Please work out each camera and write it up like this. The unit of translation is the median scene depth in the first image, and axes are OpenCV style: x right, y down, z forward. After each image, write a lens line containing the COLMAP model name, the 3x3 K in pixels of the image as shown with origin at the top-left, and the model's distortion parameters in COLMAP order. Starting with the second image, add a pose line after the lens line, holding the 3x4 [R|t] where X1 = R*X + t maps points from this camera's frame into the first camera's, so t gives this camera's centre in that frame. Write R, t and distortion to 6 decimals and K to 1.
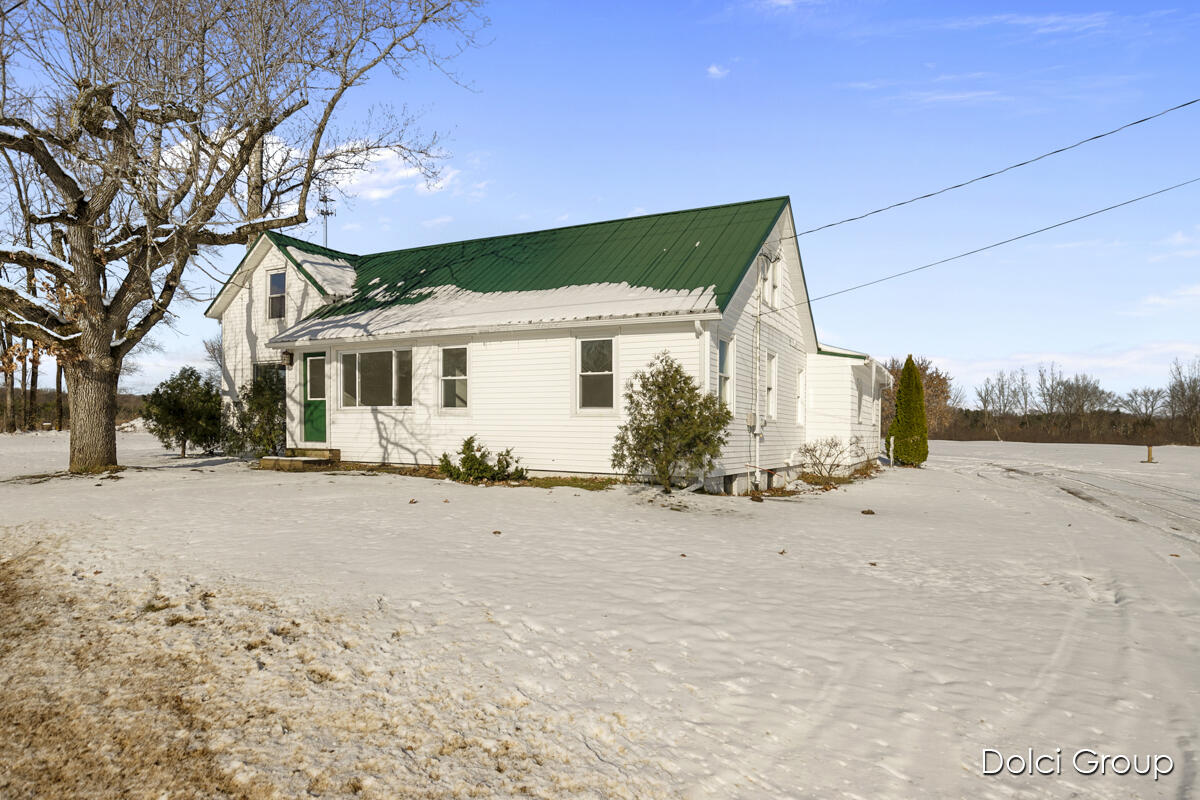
lens RADIAL K [[688.8, 0, 600.0], [0, 688.8, 404.4], [0, 0, 1]] dist [-0.002232, -0.000345]
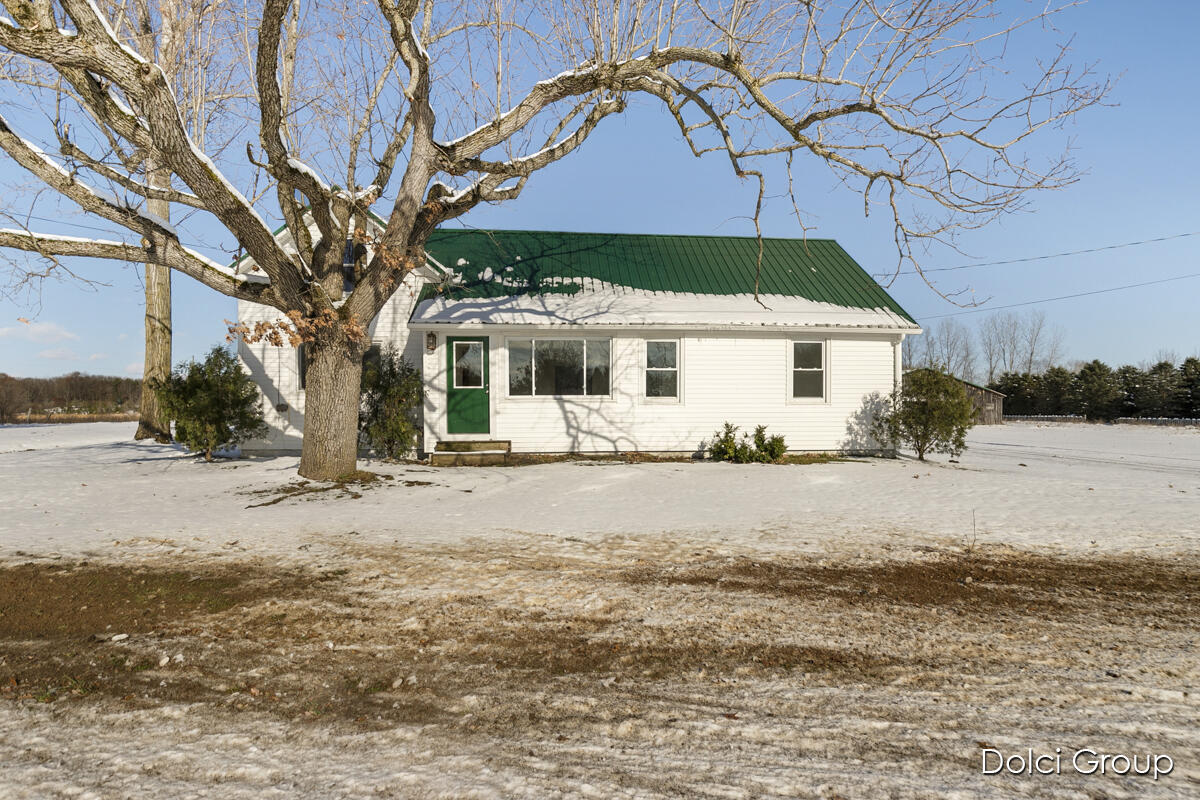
lens RADIAL K [[647.4, 0, 596.9], [0, 647.4, 400.2], [0, 0, 1]] dist [0.002706, 0.001590]
pose [[0.833267, -0.006233, 0.552836, -0.799143], [-0.004810, 0.999817, 0.018523, -0.007871], [-0.552850, -0.018094, 0.833084, 0.197058]]
